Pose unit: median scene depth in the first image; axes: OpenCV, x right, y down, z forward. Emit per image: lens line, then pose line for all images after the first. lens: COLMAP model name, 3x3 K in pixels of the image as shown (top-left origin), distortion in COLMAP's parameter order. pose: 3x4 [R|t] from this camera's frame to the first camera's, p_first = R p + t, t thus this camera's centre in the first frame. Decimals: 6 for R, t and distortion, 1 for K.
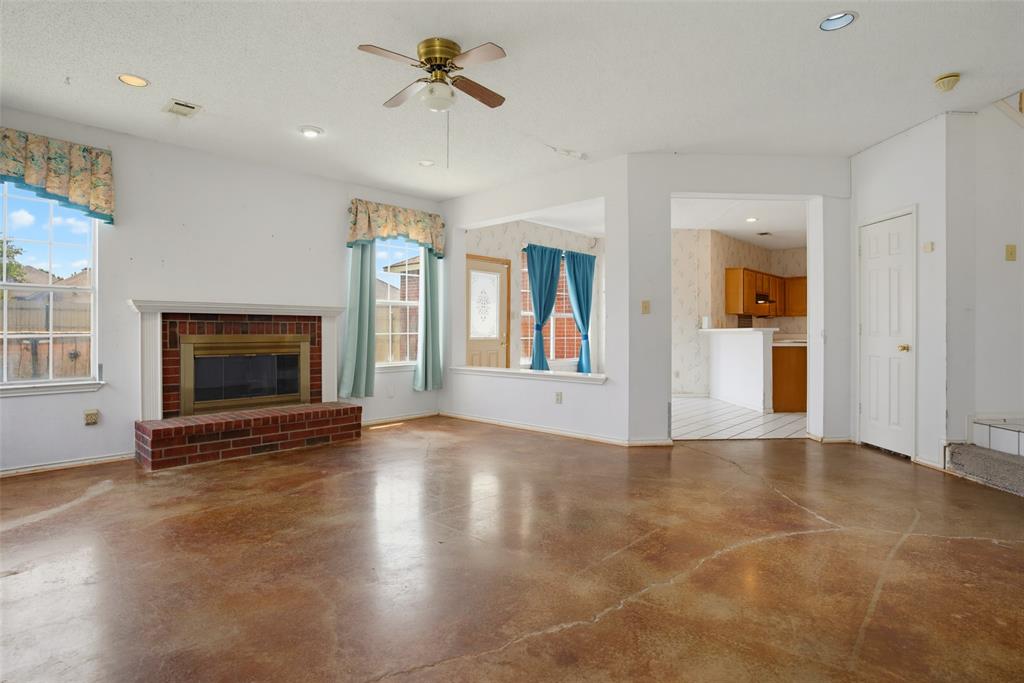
lens RADIAL K [[523.0, 0, 510.4], [0, 523.0, 334.4], [0, 0, 1]] dist [-0.041921, 0.000631]
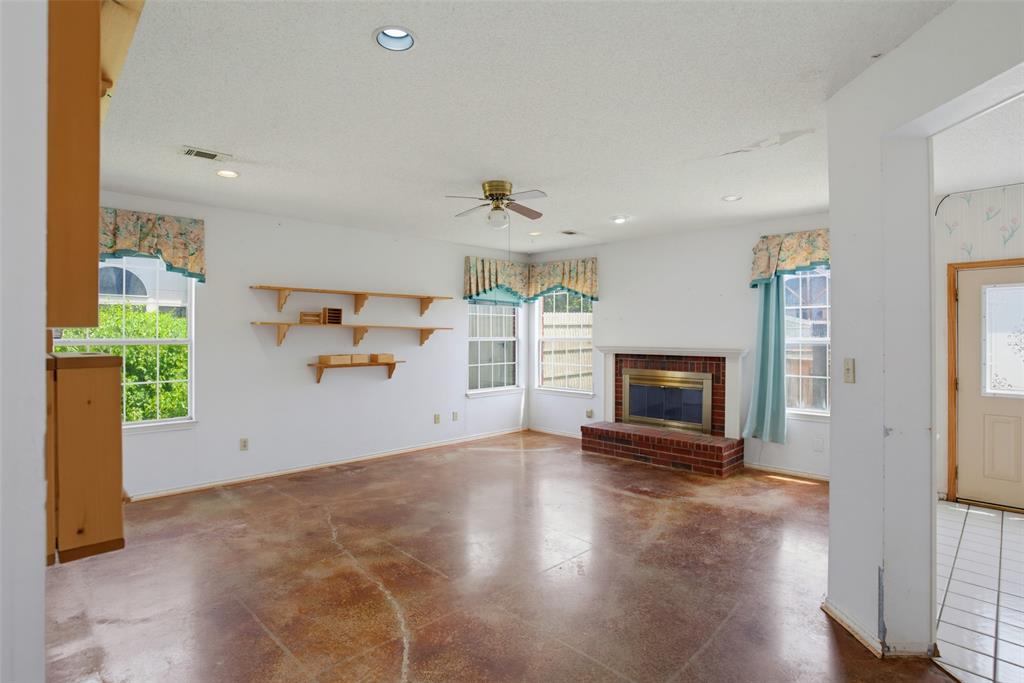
lens RADIAL K [[512.6, 0, 512.0], [0, 512.6, 332.4], [0, 0, 1]] dist [-0.072859, 0.034757]
pose [[-0.031701, -0.003638, -0.999491, 0.843264], [-0.006785, 0.999971, -0.003425, -0.095640], [0.999474, 0.006673, -0.031725, 0.714525]]
